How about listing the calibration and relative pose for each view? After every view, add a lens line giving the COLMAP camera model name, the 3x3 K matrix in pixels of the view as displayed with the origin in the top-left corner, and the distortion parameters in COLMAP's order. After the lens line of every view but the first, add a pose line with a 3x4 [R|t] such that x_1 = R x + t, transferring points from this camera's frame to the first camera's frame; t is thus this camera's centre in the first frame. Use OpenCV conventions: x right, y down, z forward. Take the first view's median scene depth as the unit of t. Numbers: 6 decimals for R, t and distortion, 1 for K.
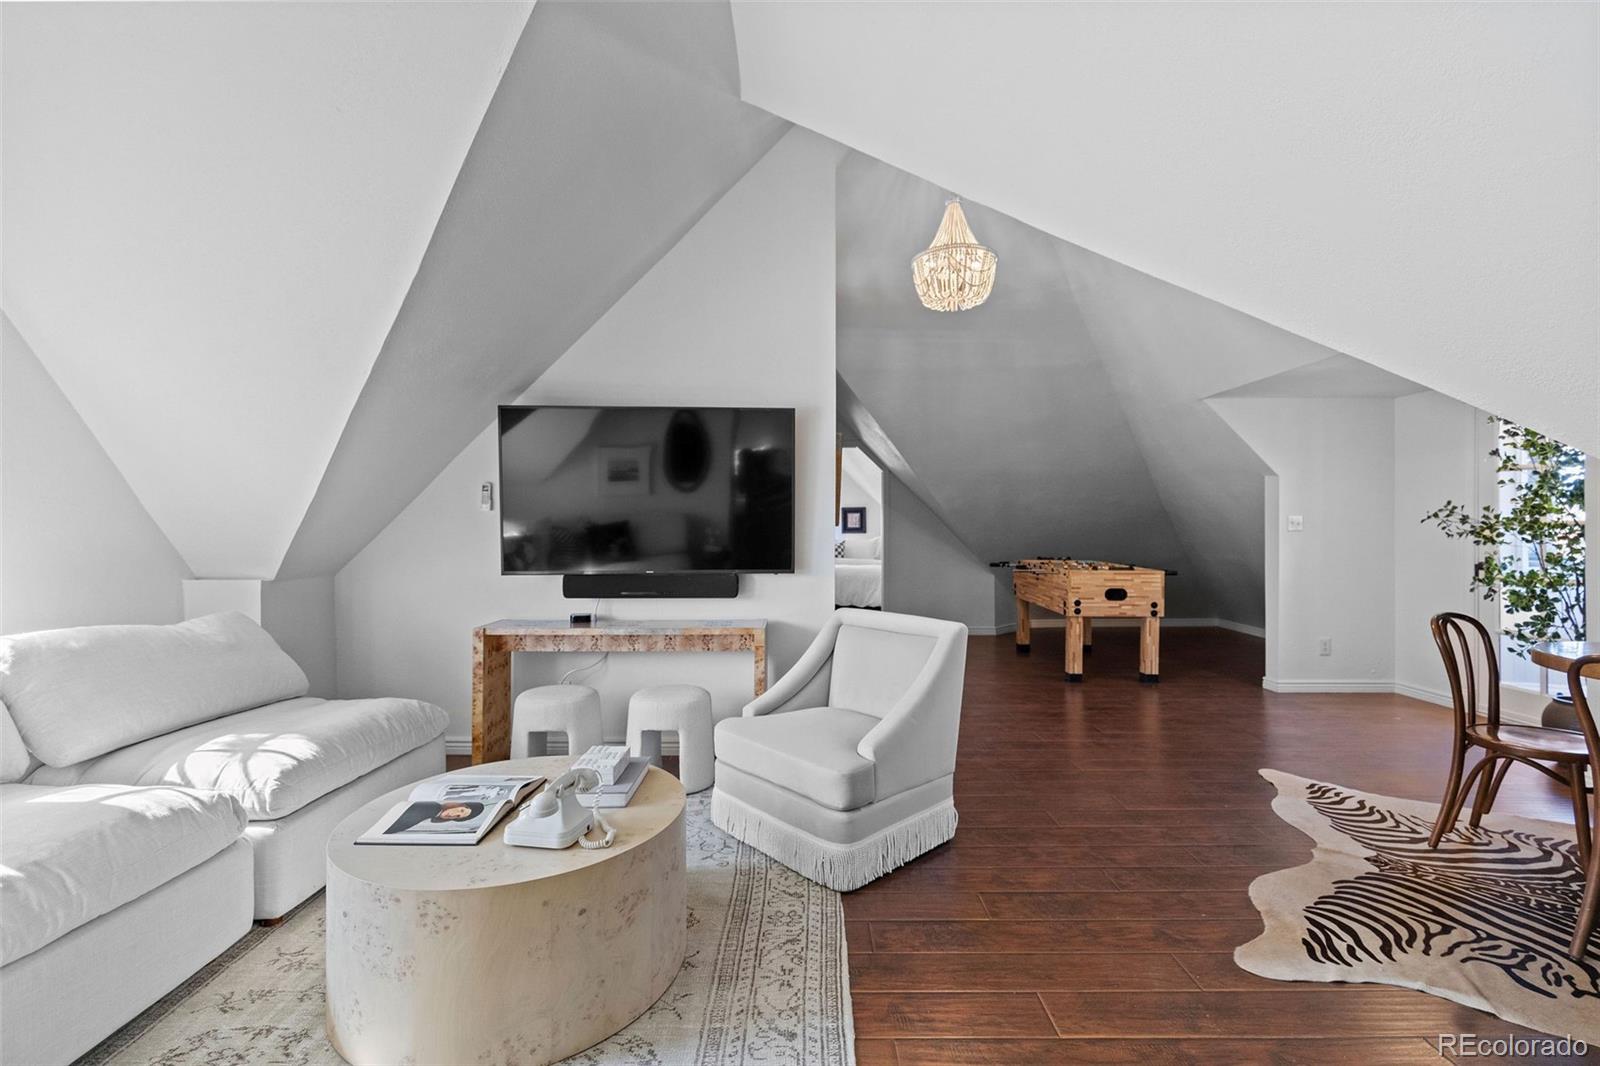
lens RADIAL K [[718.5, 0, 800.3], [0, 718.5, 524.4], [0, 0, 1]] dist [0.005768, 0.000496]
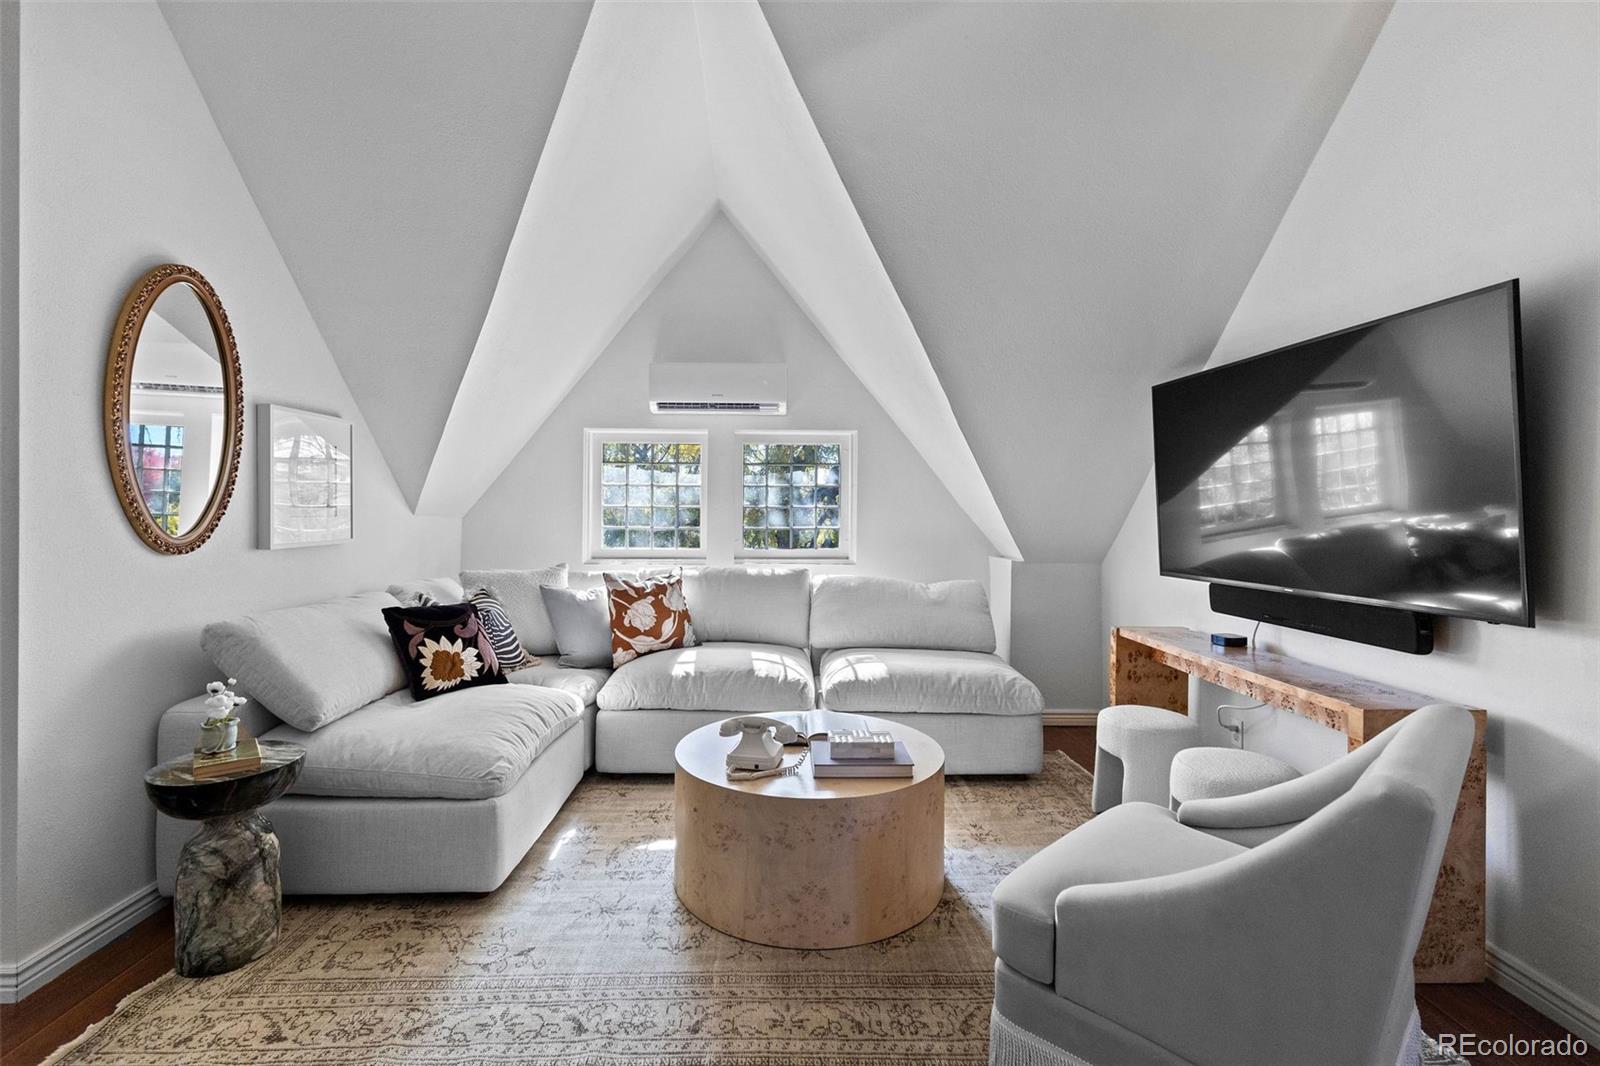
lens RADIAL K [[718.5, 0, 803.7], [0, 718.5, 512.6], [0, 0, 1]] dist [0.005768, 0.000496]
pose [[0.038439, -0.000751, -0.999261, 0.688707], [-0.006836, 0.999976, -0.001015, -0.006116], [0.999238, 0.006870, 0.038433, 0.767449]]
